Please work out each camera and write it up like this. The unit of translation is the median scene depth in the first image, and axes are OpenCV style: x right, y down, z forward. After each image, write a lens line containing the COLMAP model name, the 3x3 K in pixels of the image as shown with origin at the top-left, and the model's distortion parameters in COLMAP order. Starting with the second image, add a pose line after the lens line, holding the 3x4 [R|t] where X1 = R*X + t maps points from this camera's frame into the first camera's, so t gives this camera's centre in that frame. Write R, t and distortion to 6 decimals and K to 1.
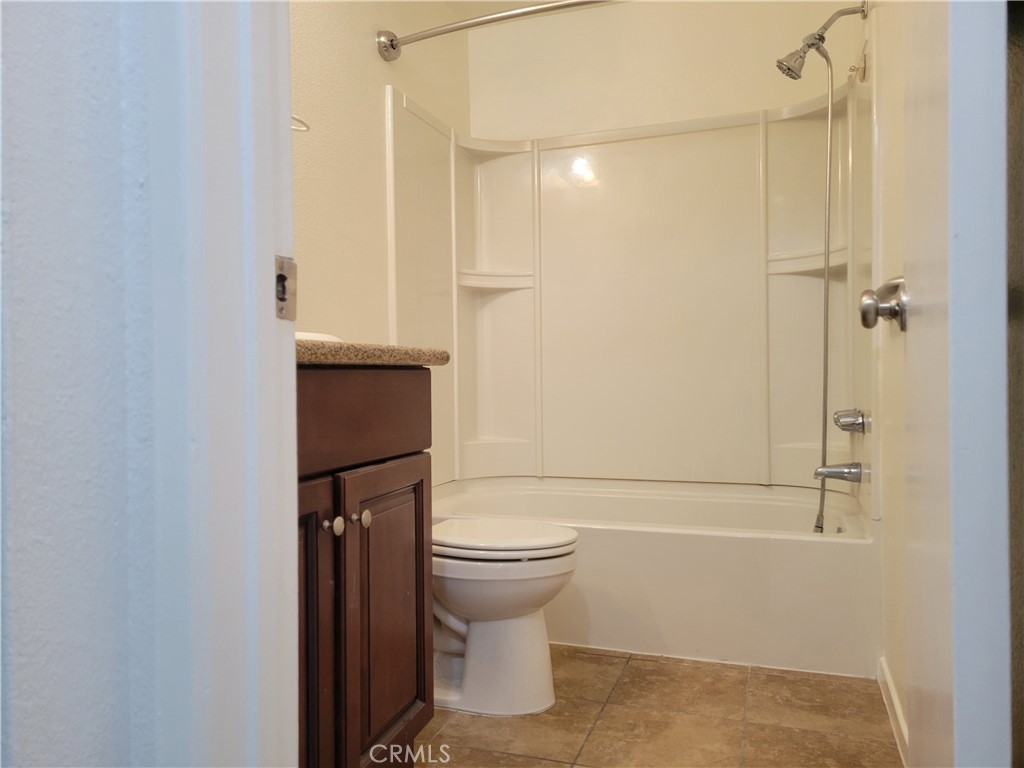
lens RADIAL K [[768.1, 0, 507.8], [0, 768.1, 384.8], [0, 0, 1]] dist [0.010948, 0.002945]
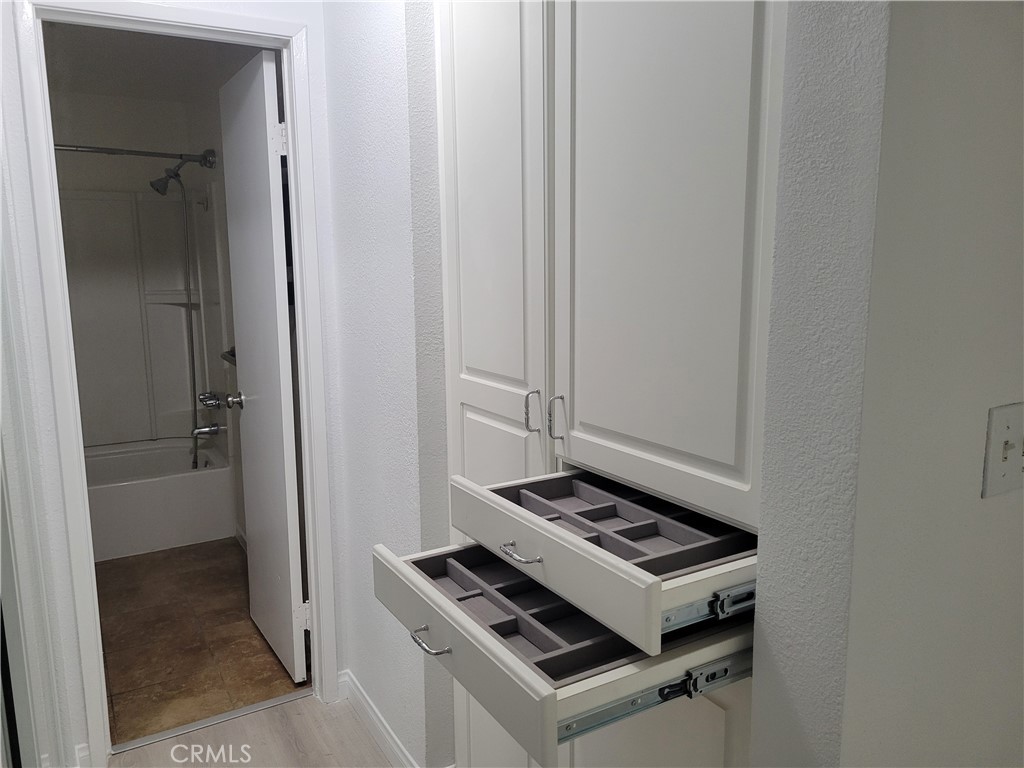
lens RADIAL K [[768.1, 0, 514.5], [0, 768.1, 376.8], [0, 0, 1]] dist [0.010948, 0.002945]
pose [[0.675124, -0.120893, 0.727731, -0.367014], [0.010291, 0.987928, 0.154570, -0.273979], [-0.737632, -0.096865, 0.668218, -0.691026]]
